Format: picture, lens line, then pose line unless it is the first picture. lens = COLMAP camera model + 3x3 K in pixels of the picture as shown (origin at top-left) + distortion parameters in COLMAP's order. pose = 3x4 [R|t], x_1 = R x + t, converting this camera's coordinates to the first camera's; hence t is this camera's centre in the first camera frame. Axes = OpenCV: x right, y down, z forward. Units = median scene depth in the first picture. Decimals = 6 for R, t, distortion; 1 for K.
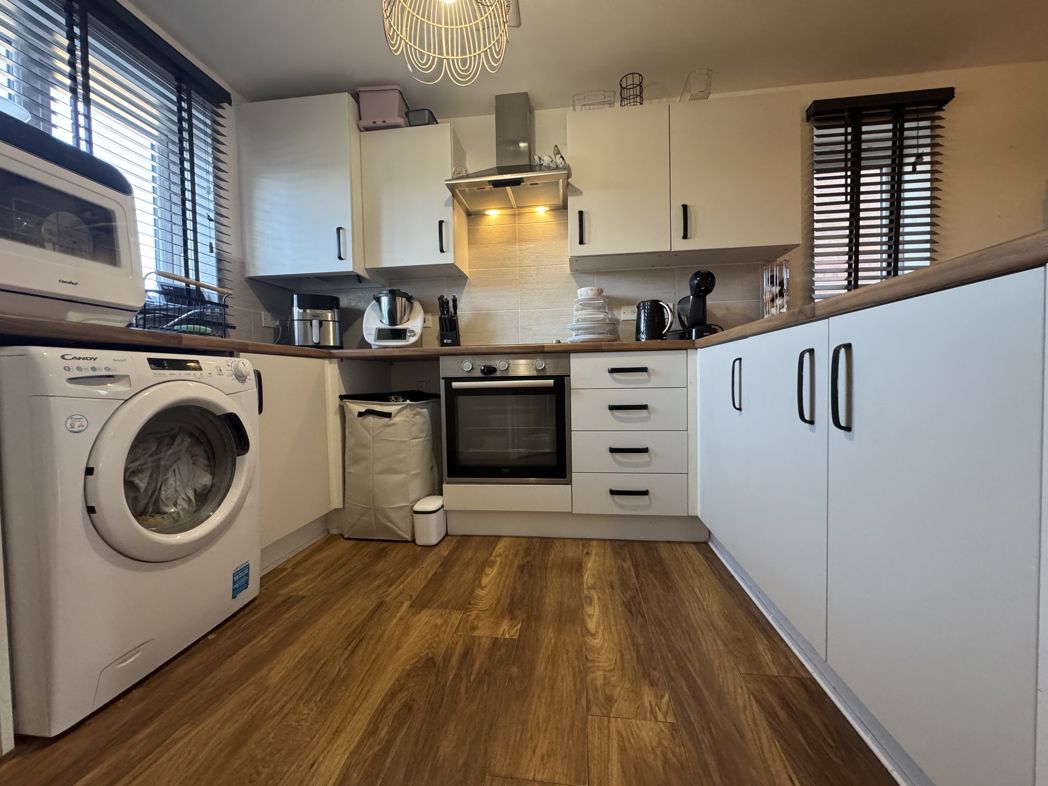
lens RADIAL K [[416.6, 0, 522.1], [0, 416.6, 392.8], [0, 0, 1]] dist [-0.004408, -0.000113]
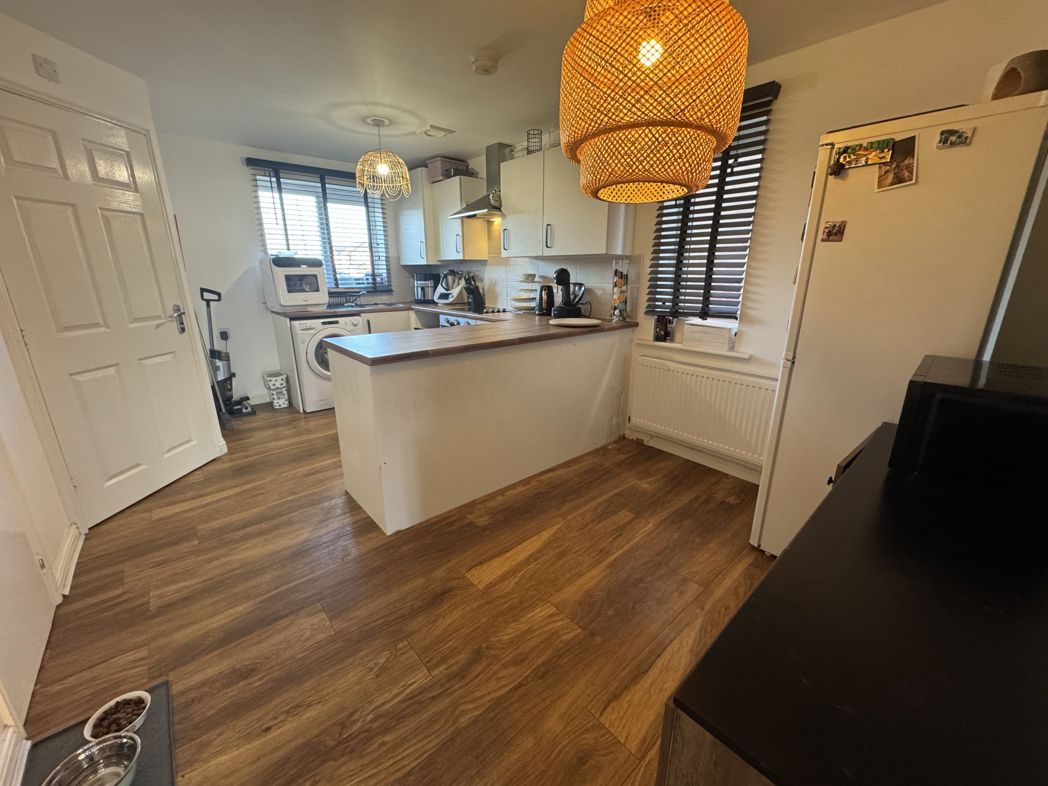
lens RADIAL K [[416.6, 0, 525.8], [0, 416.6, 394.2], [0, 0, 1]] dist [-0.004408, -0.000113]
pose [[0.749715, 0.208268, -0.628134, 1.497860], [-0.038510, 0.961307, 0.272773, -0.286557], [0.660639, -0.180312, 0.728727, -0.288142]]
